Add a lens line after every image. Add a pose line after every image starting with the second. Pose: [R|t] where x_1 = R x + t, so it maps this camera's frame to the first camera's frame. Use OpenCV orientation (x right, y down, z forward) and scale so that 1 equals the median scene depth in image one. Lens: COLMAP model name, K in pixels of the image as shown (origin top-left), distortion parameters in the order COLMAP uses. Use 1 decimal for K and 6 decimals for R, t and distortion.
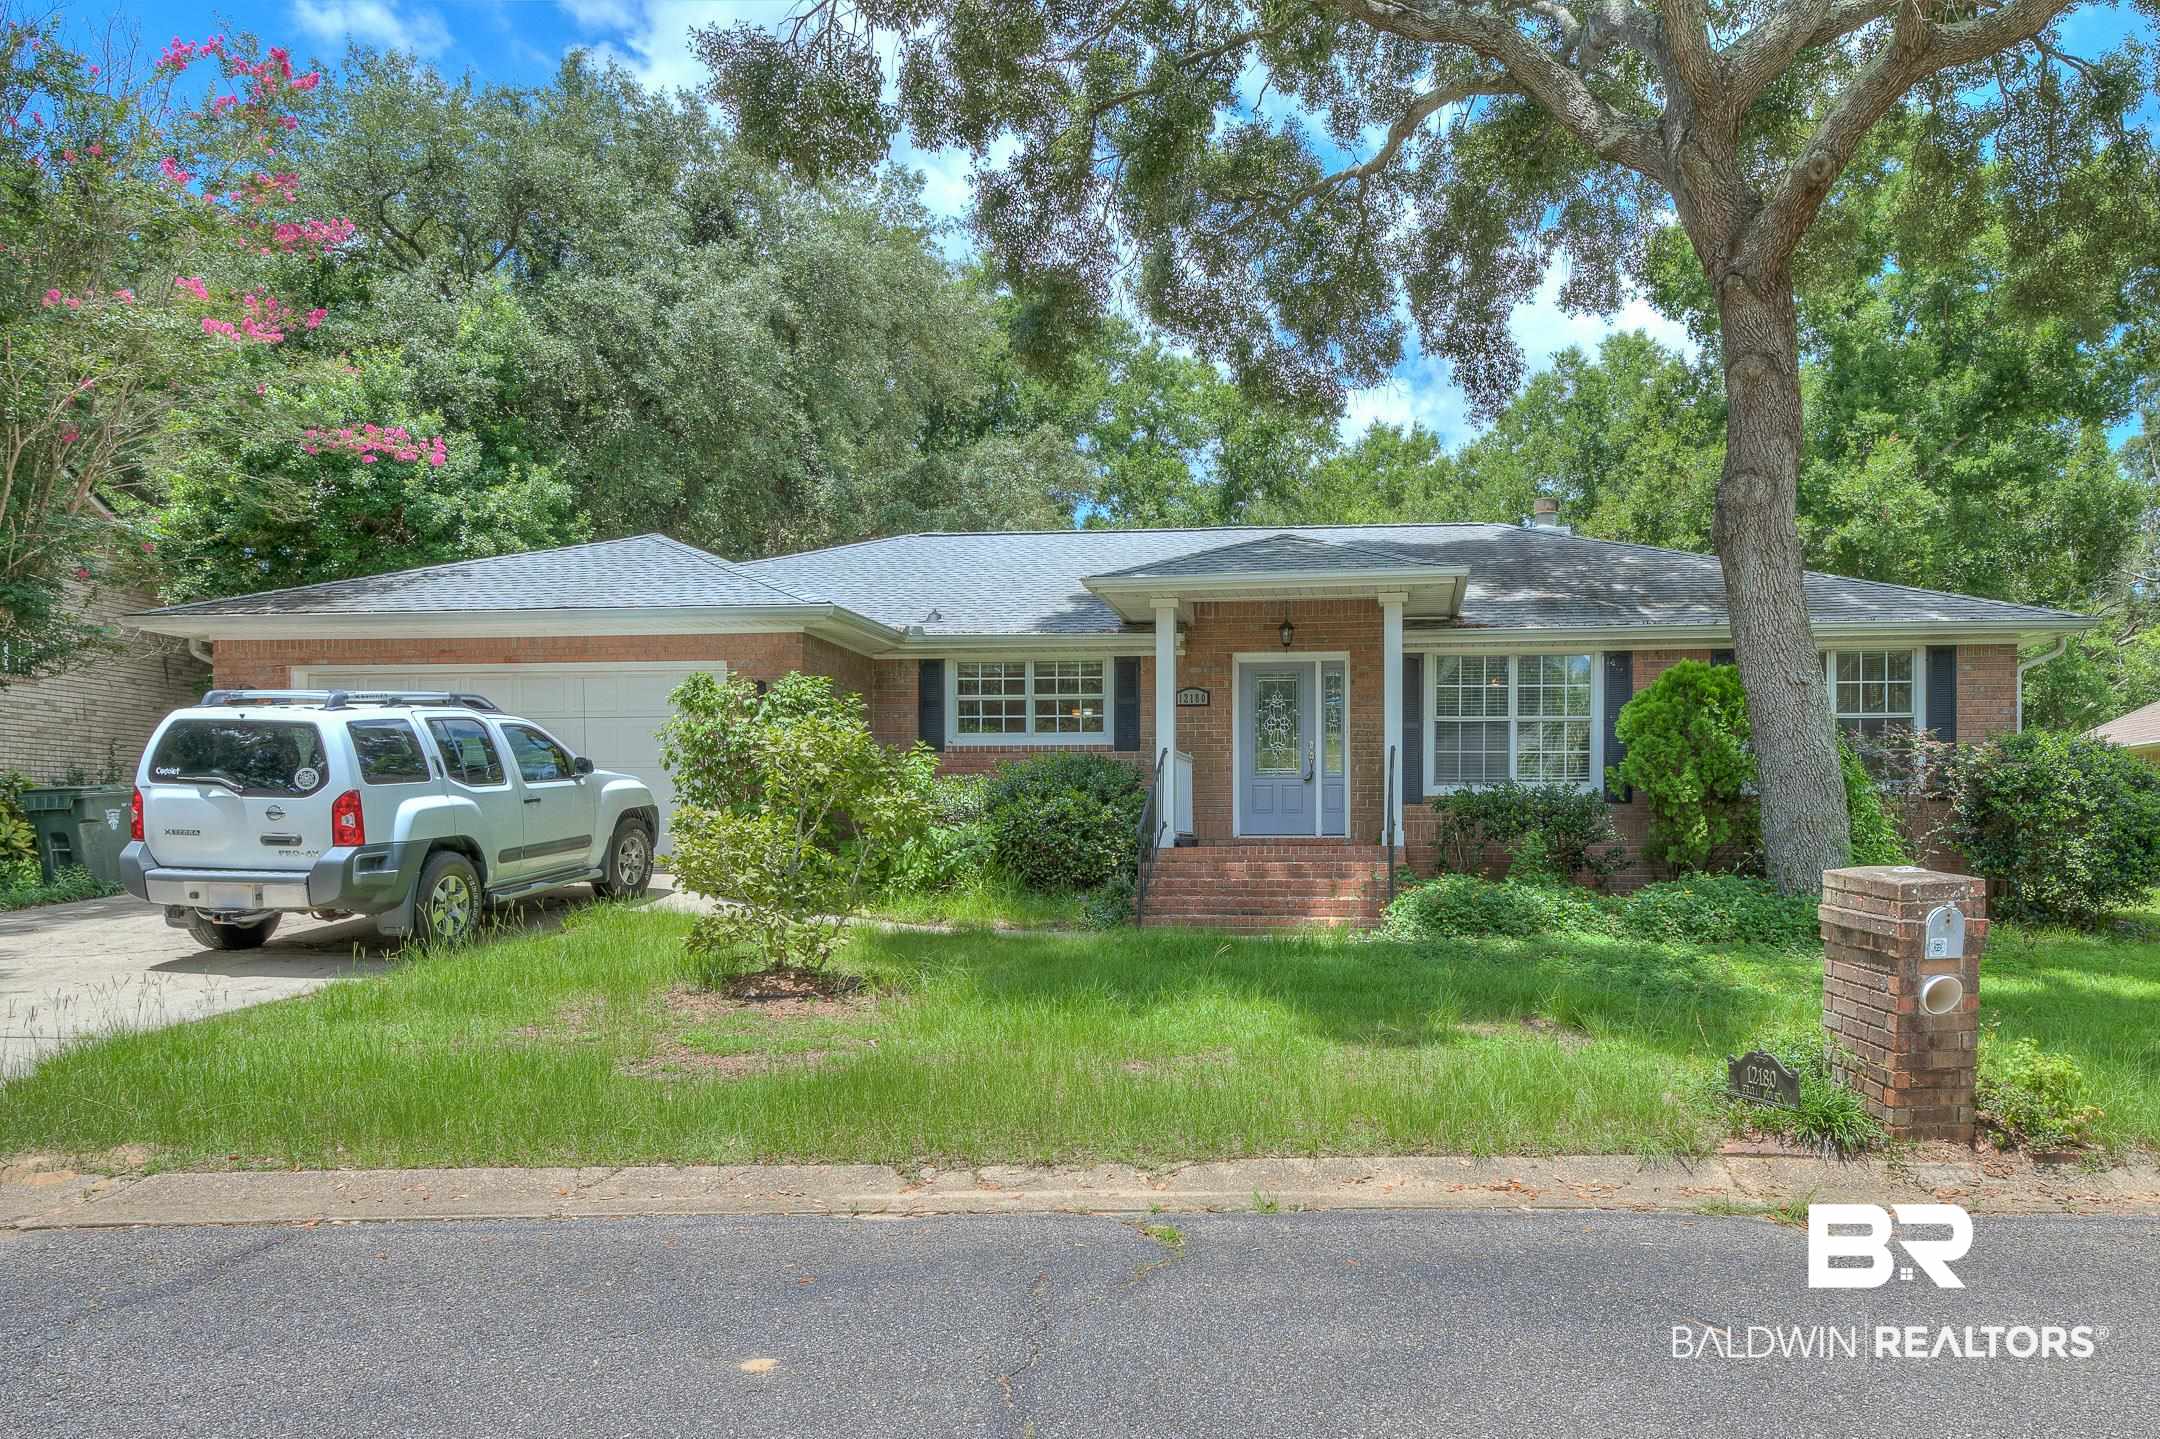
lens RADIAL K [[1432.9, 0, 1089.9], [0, 1432.9, 723.4], [0, 0, 1]] dist [-0.004897, -0.001896]
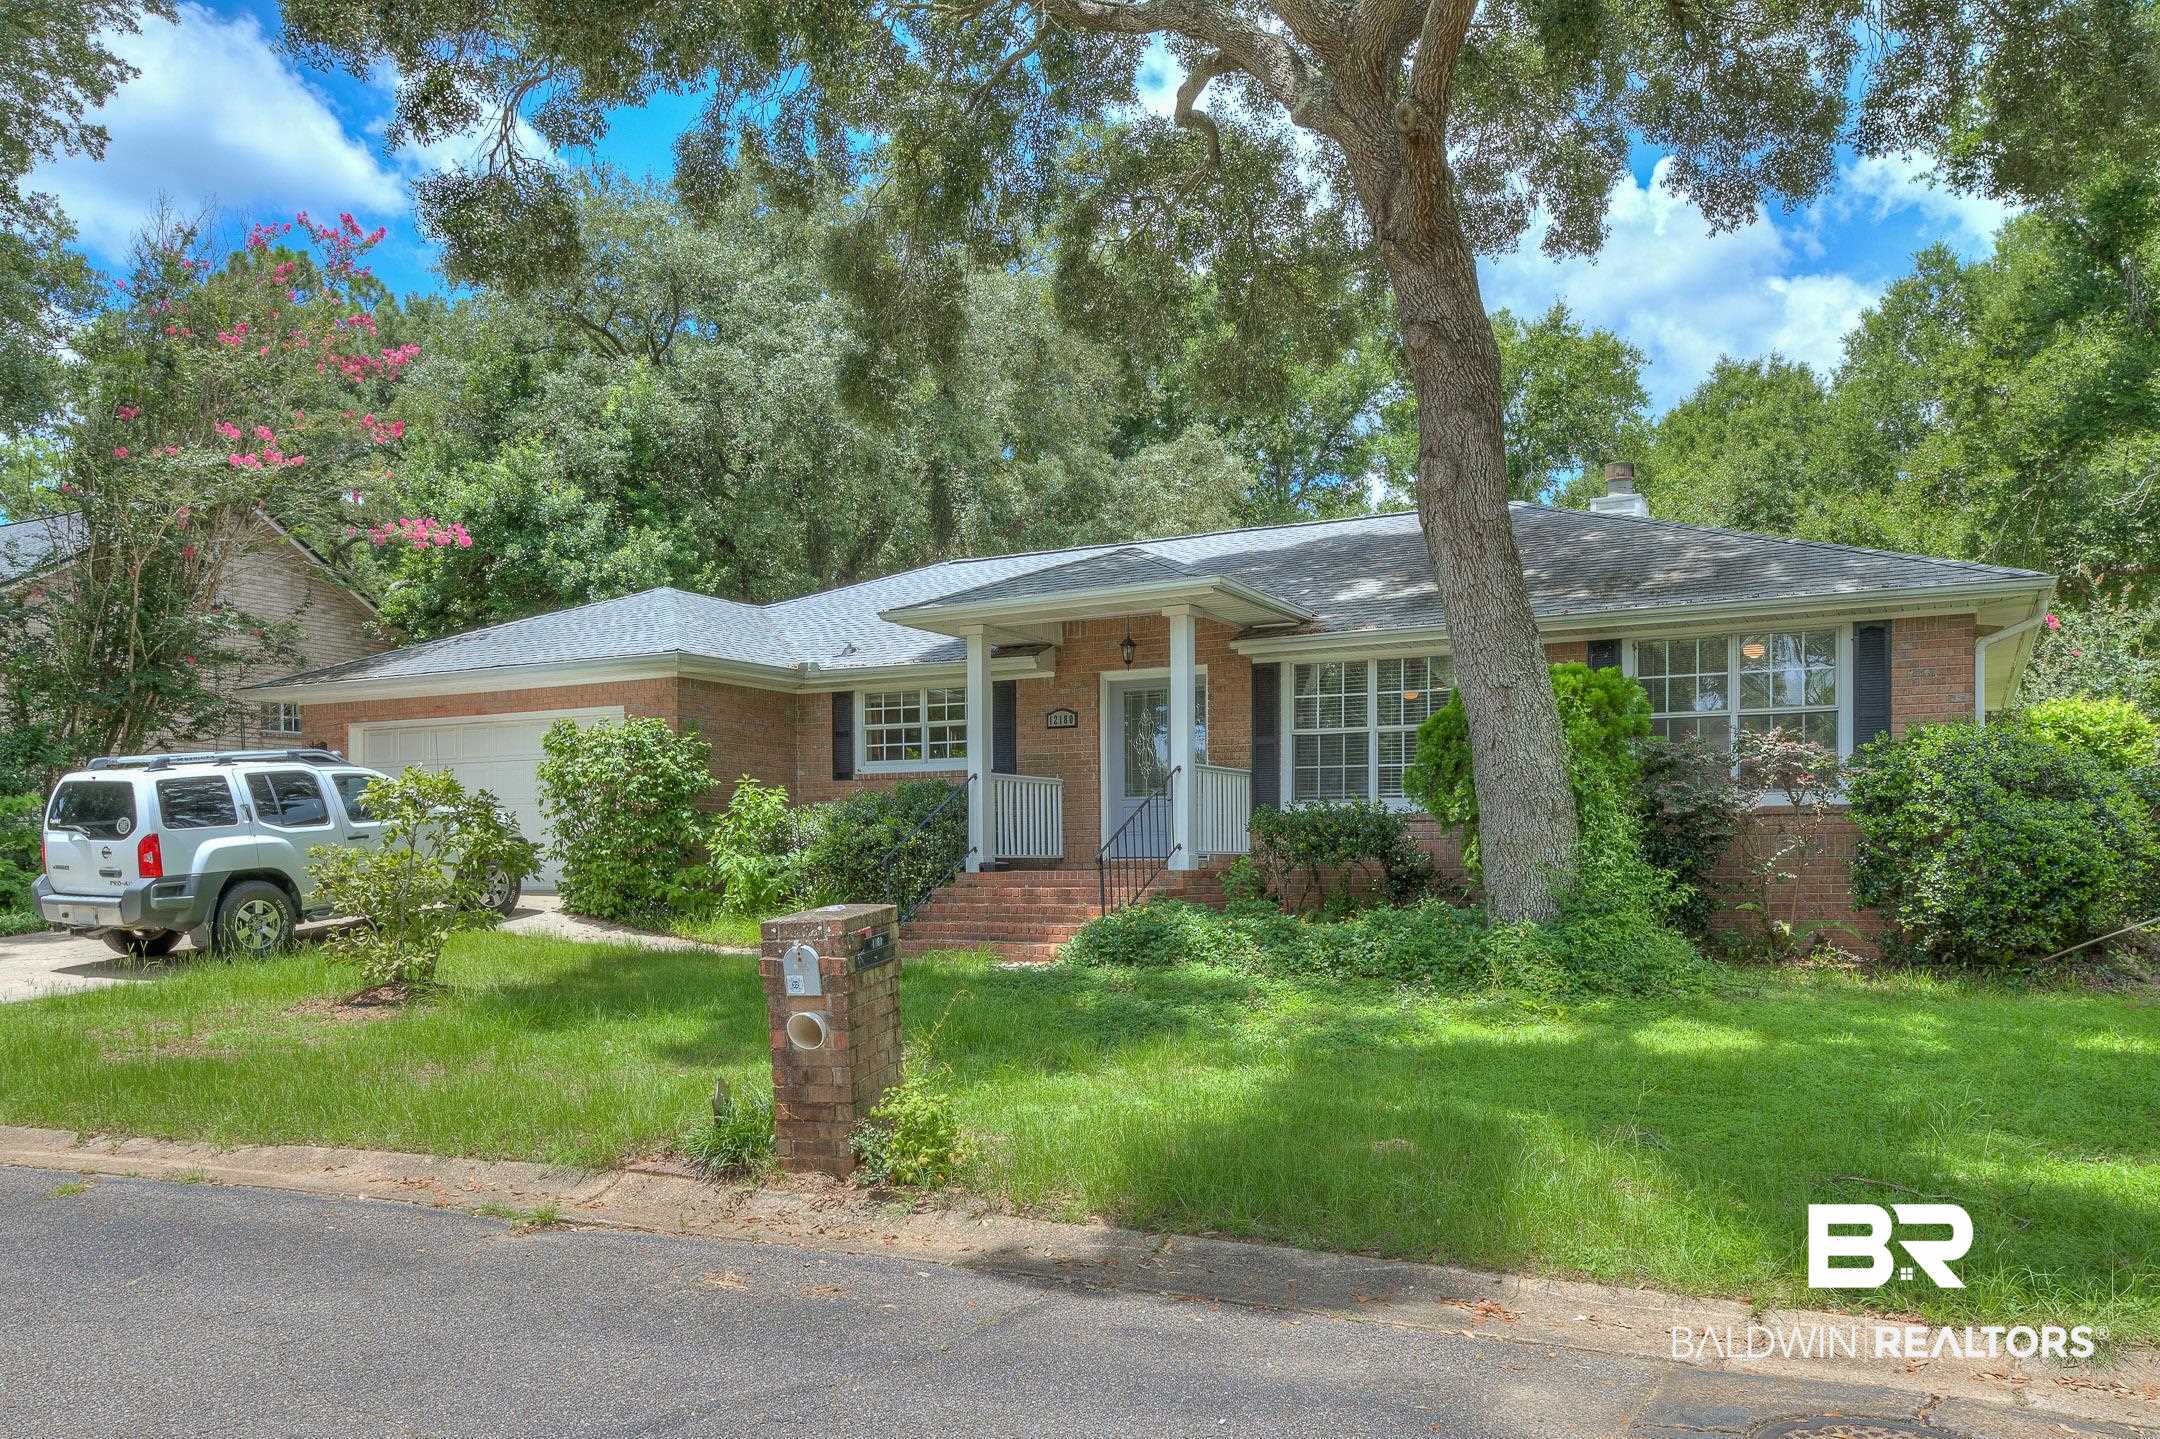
lens RADIAL K [[1535.8, 0, 1074.3], [0, 1535.8, 725.4], [0, 0, 1]] dist [0.002610, -0.003303]
pose [[0.926908, -0.037798, -0.373381, 0.513520], [0.037992, 0.999255, -0.006842, -0.006657], [0.373361, -0.007844, 0.927653, 0.019725]]
